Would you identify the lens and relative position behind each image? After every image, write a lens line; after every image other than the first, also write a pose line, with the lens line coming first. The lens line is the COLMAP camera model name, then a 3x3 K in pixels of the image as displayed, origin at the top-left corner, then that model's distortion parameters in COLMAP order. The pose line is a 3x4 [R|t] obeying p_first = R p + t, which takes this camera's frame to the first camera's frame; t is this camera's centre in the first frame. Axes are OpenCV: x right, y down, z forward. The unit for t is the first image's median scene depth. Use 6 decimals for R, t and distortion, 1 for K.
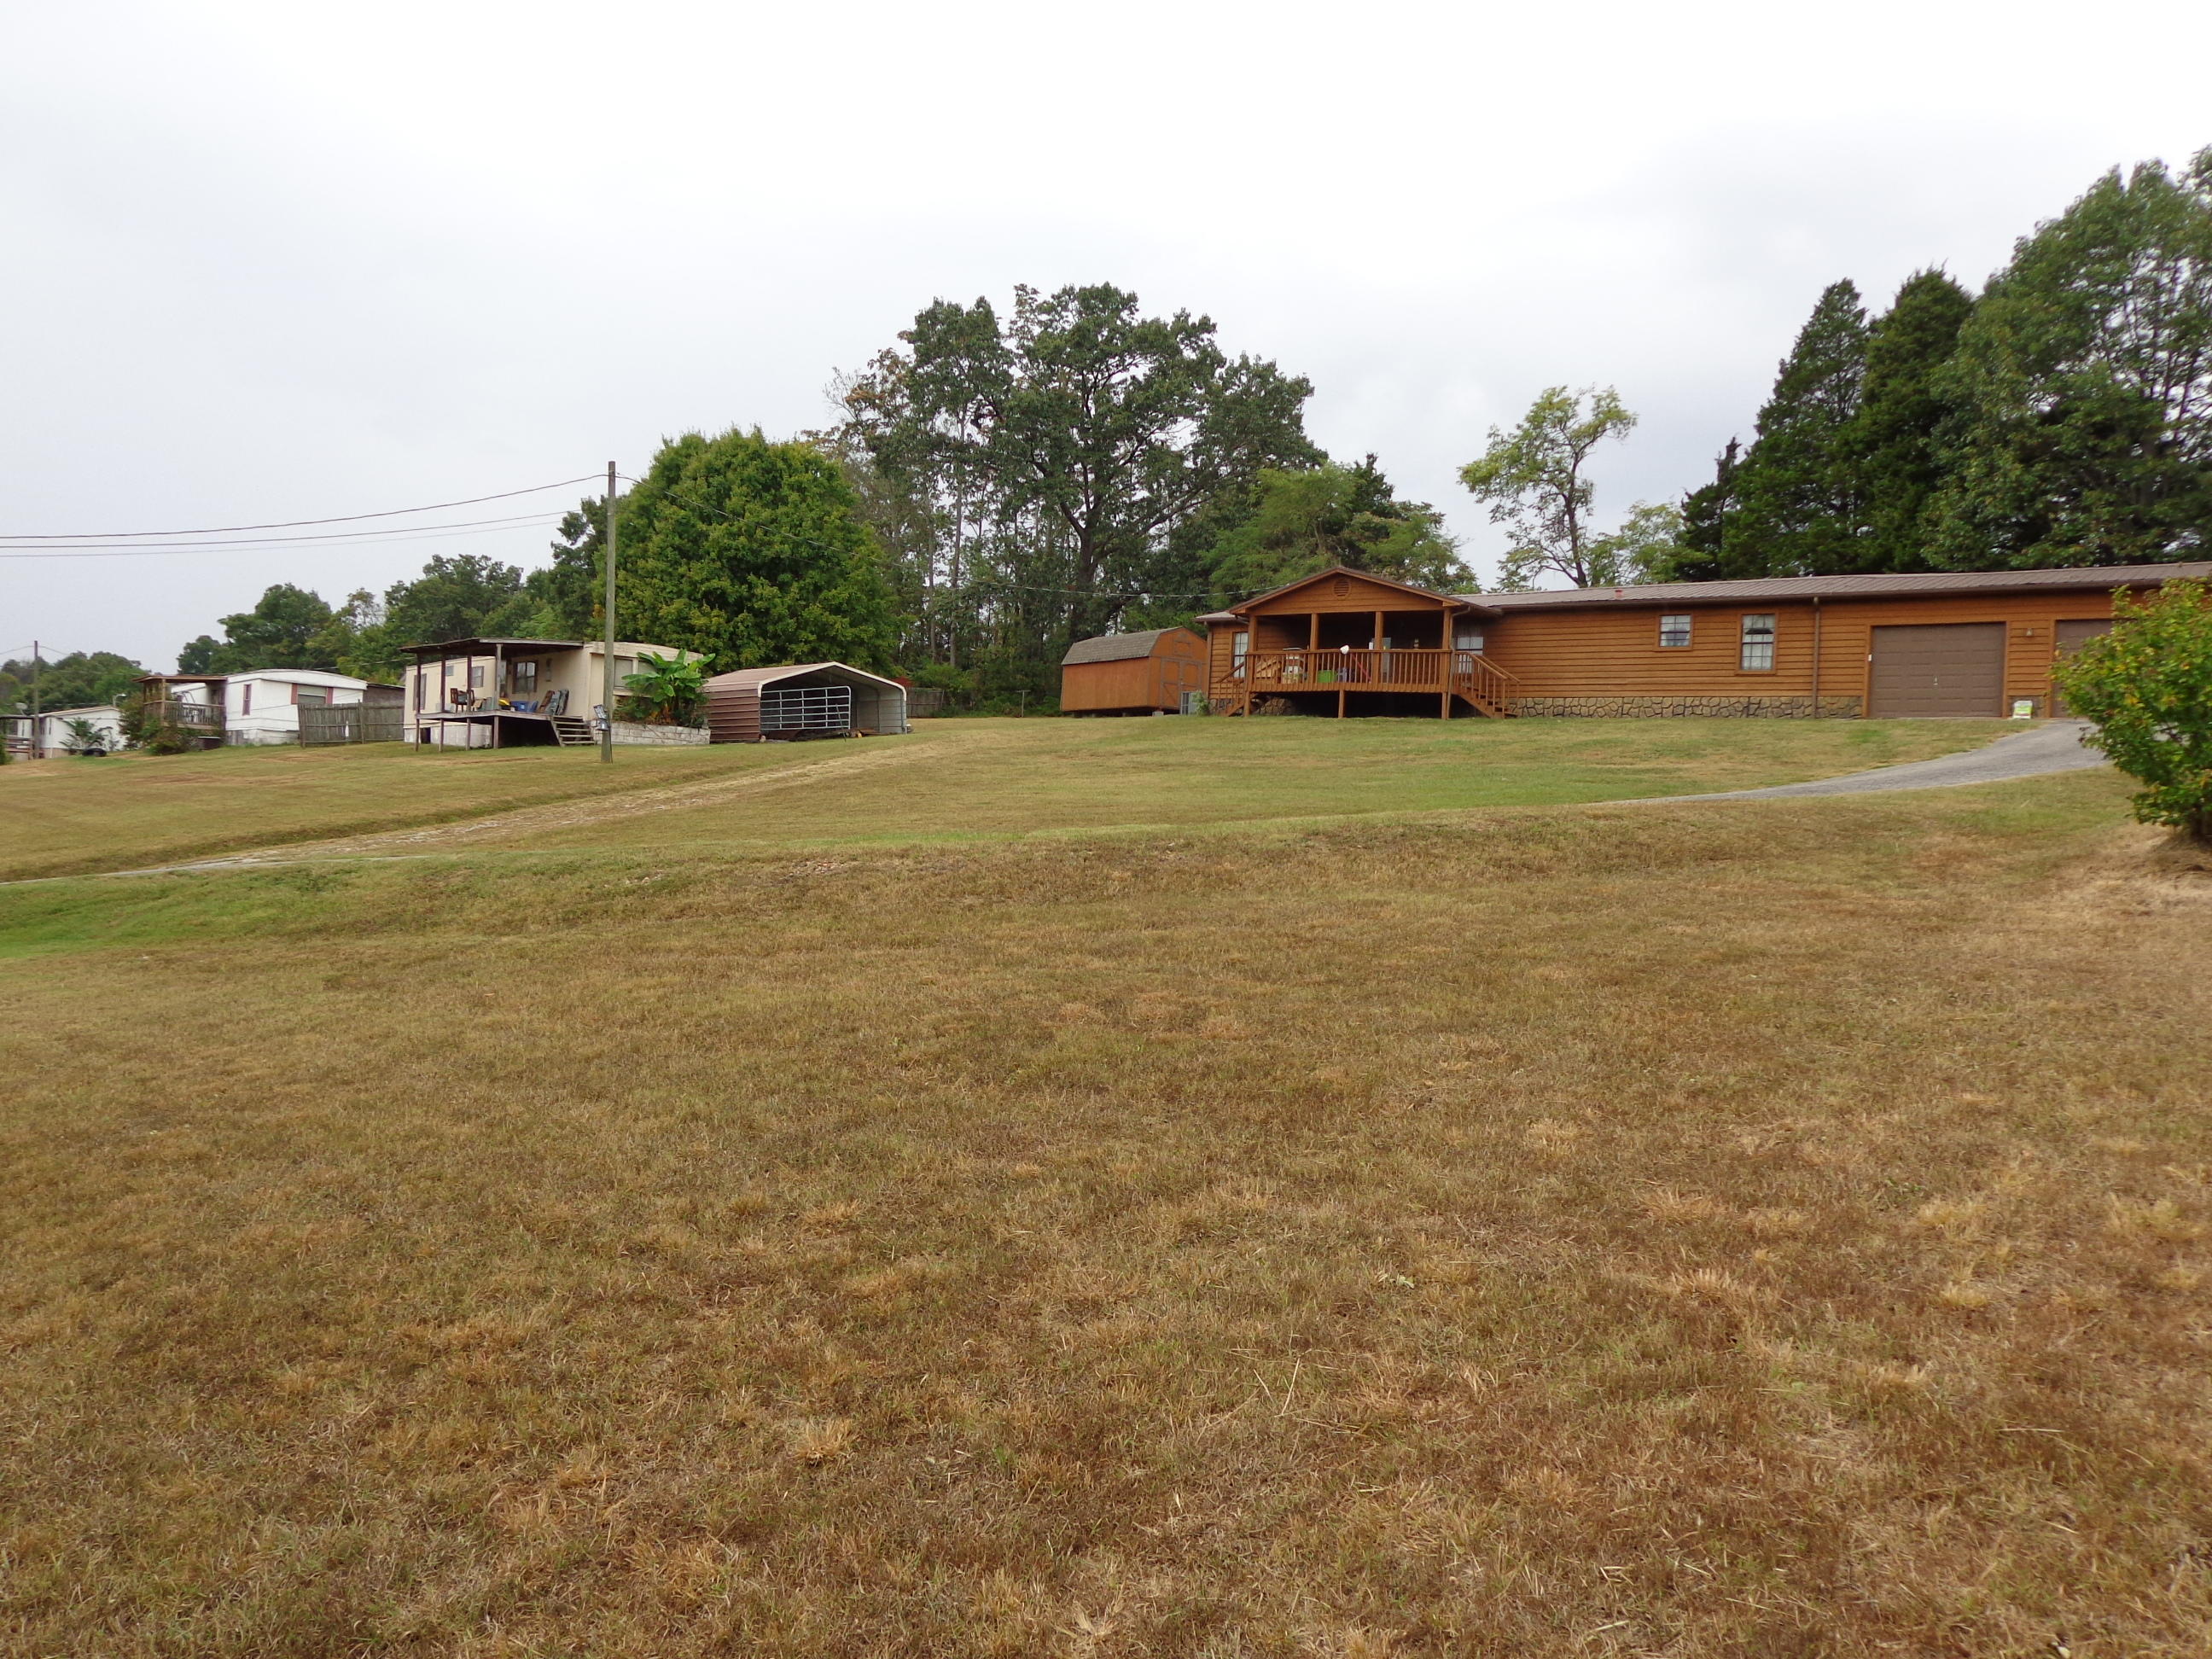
lens RADIAL K [[1545.8, 0, 1122.5], [0, 1545.8, 828.9], [0, 0, 1]] dist [0.000825, 0.003977]
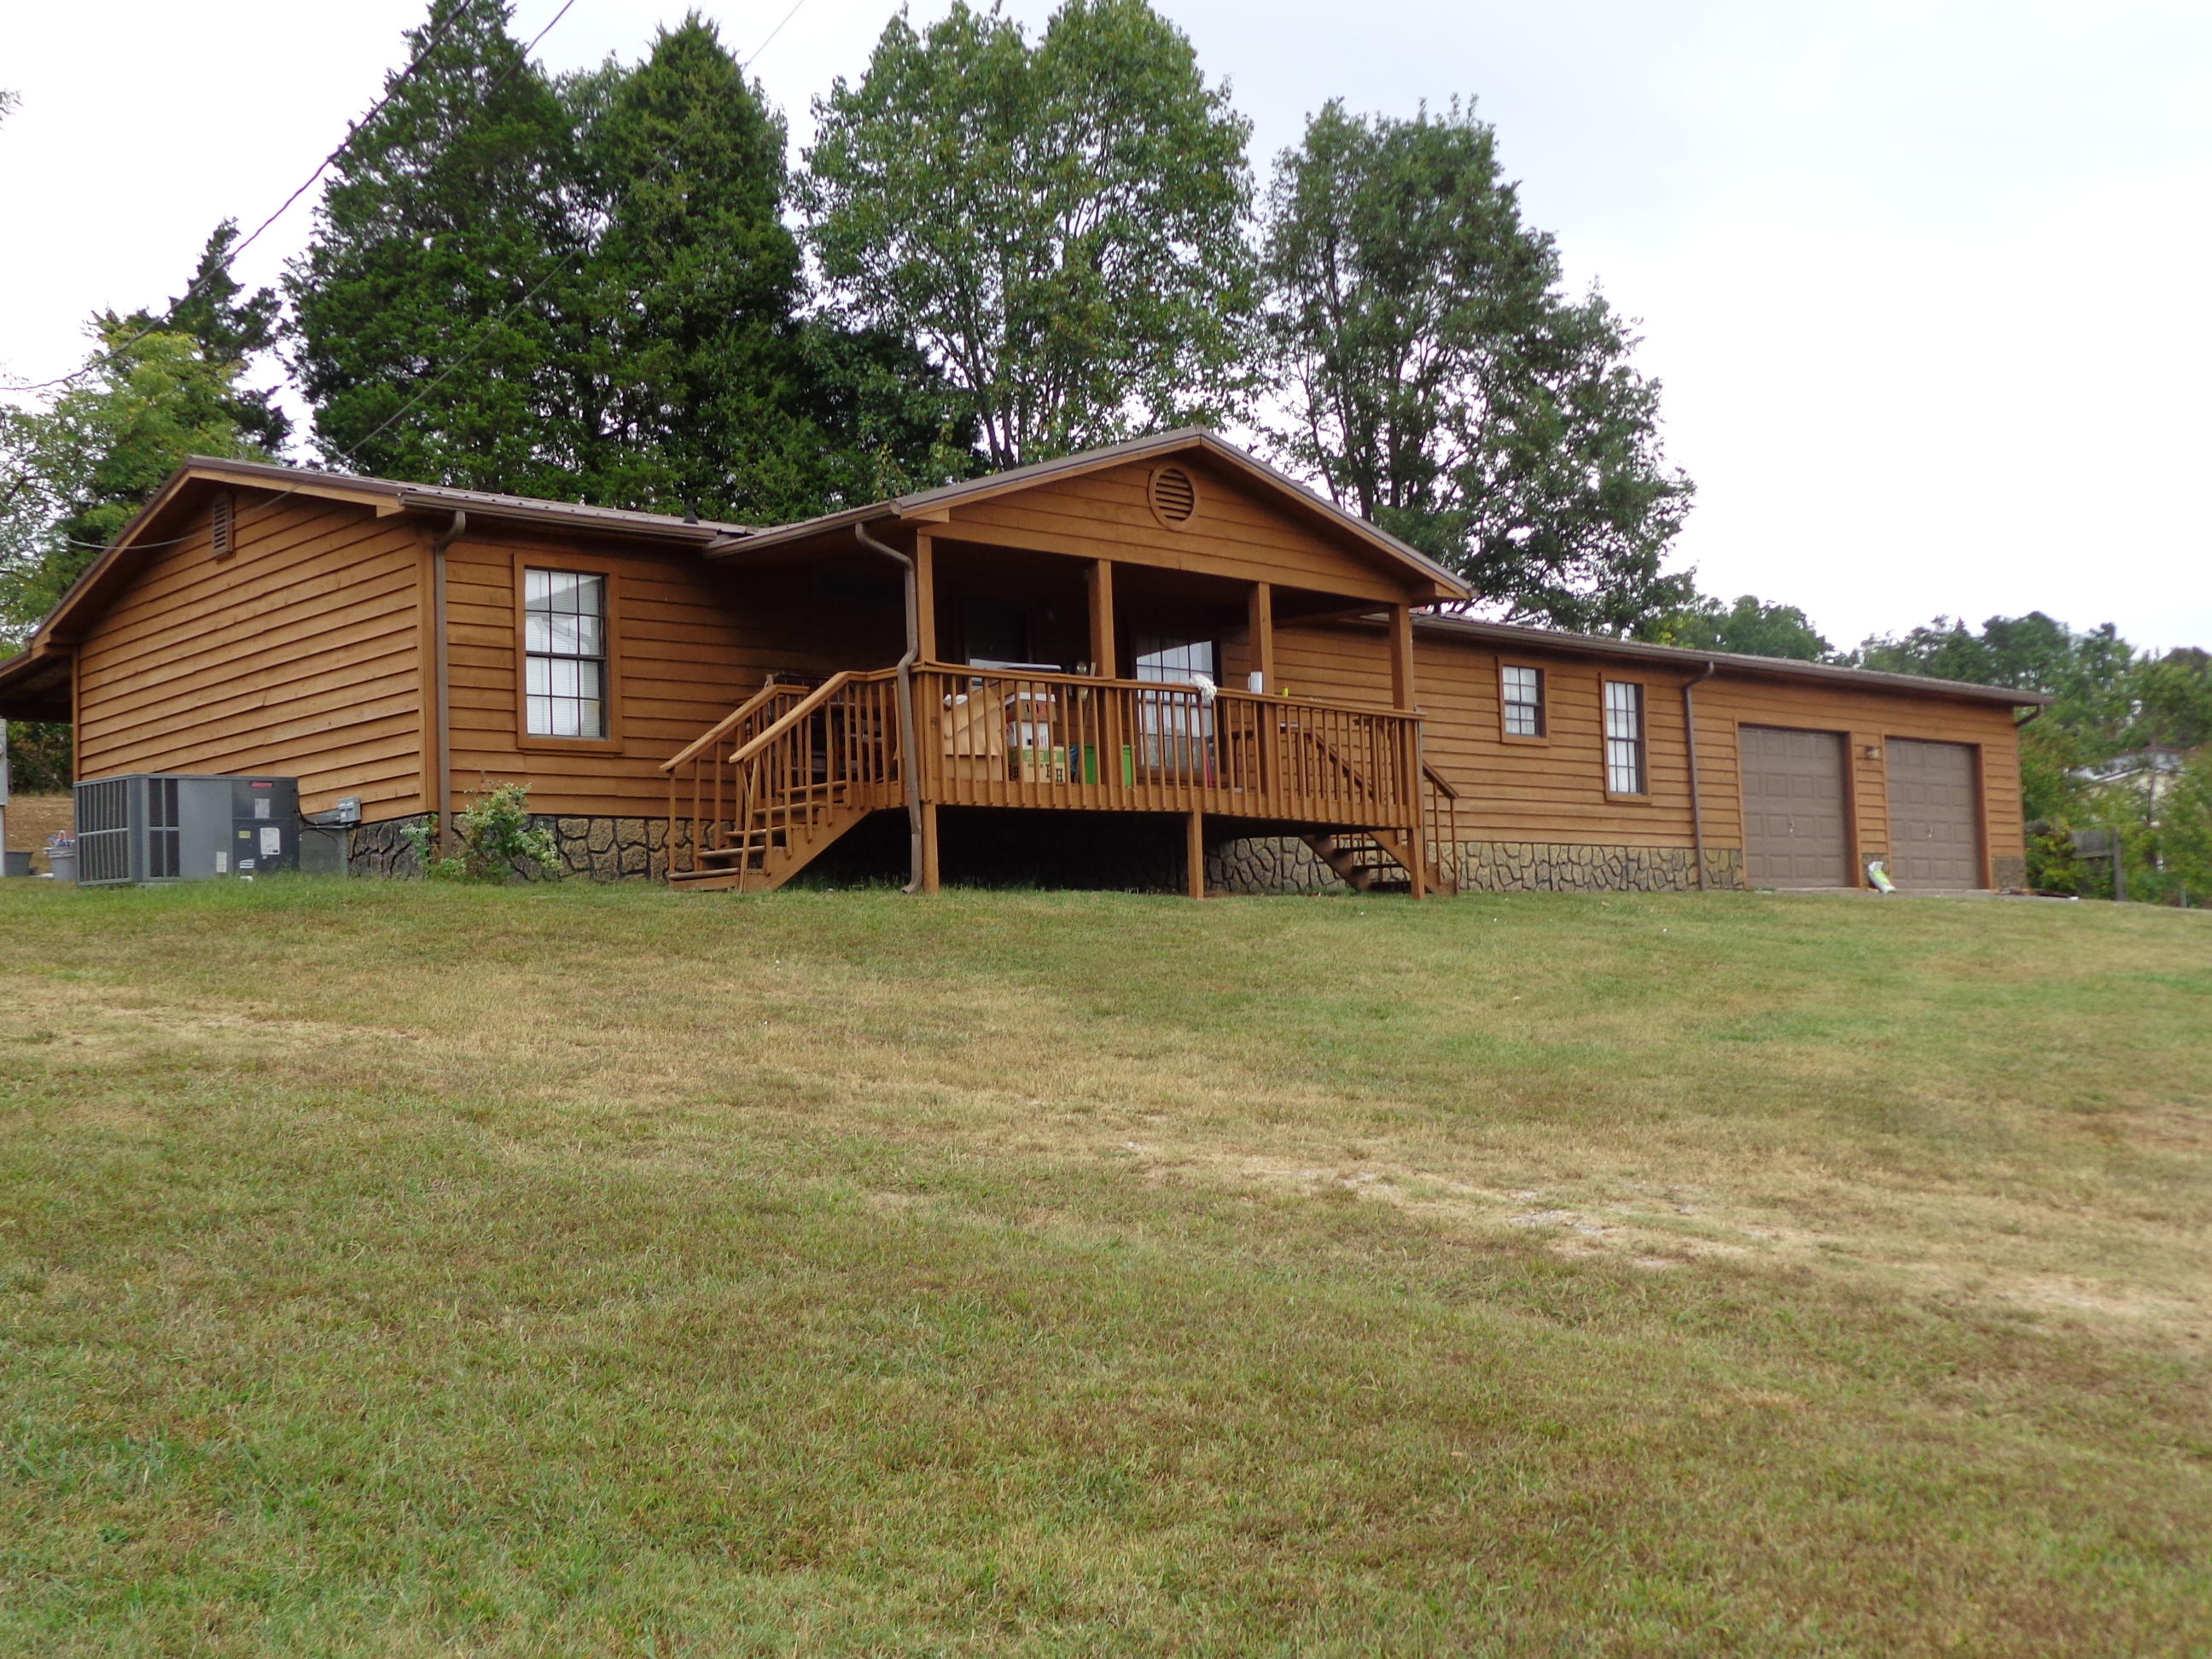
lens RADIAL K [[2384.8, 0, 1106.0], [0, 2384.8, 829.5], [0, 0, 1]] dist [-0.014659, -0.019630]
pose [[0.190287, 0.004980, 0.981716, -0.239100], [0.046541, 0.998817, -0.014088, -0.054979], [-0.980625, 0.048371, 0.189830, 0.637312]]
